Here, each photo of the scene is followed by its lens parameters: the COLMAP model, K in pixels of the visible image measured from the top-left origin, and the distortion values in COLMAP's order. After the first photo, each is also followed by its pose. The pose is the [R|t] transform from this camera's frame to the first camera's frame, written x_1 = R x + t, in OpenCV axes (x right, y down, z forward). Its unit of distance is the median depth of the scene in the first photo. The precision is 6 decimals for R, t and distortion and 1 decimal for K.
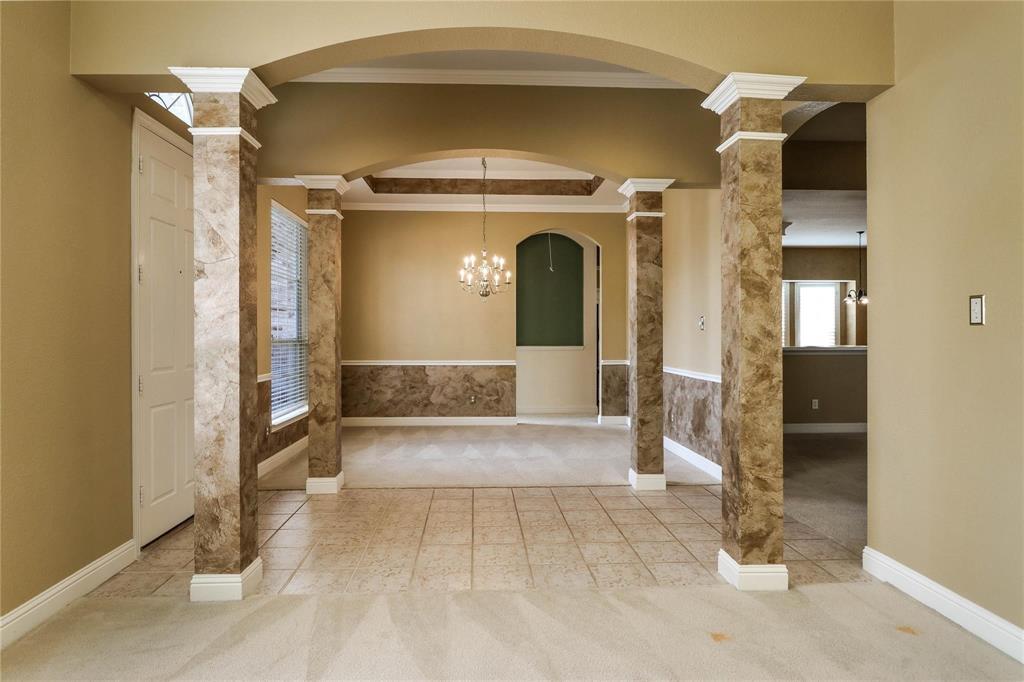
lens RADIAL K [[573.5, 0, 513.8], [0, 573.5, 345.4], [0, 0, 1]] dist [-0.005392, -0.007875]
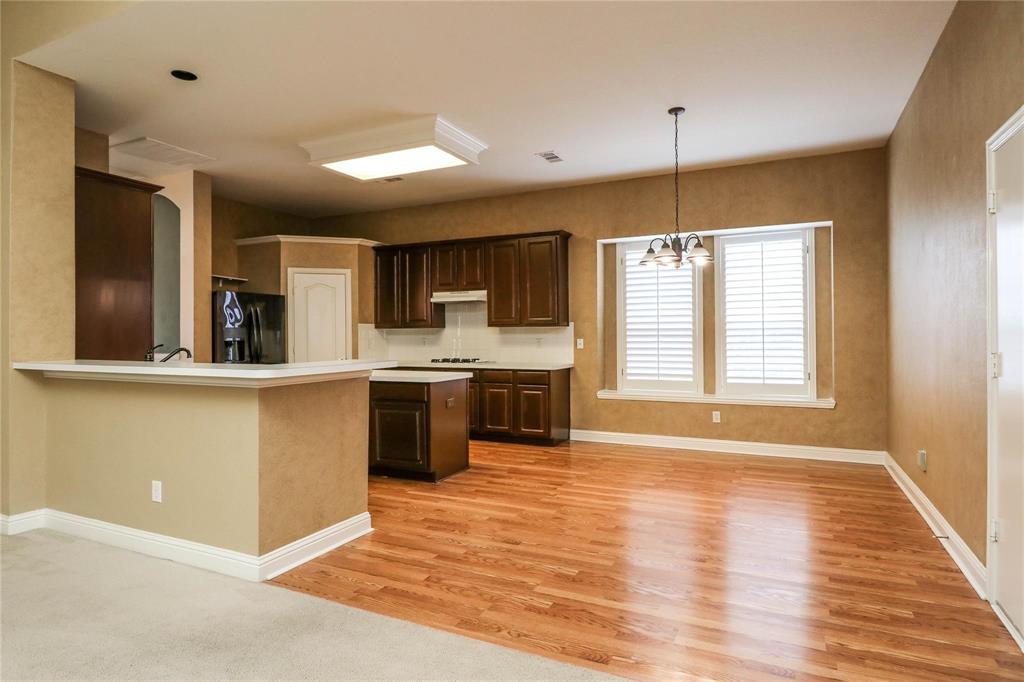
lens RADIAL K [[573.5, 0, 526.2], [0, 573.5, 337.2], [0, 0, 1]] dist [-0.005392, -0.007875]
pose [[0.878854, -0.000793, -0.477091, 0.588230], [-0.002042, 0.999983, -0.005425, -0.010040], [0.477087, 0.005742, 0.878837, 0.432389]]
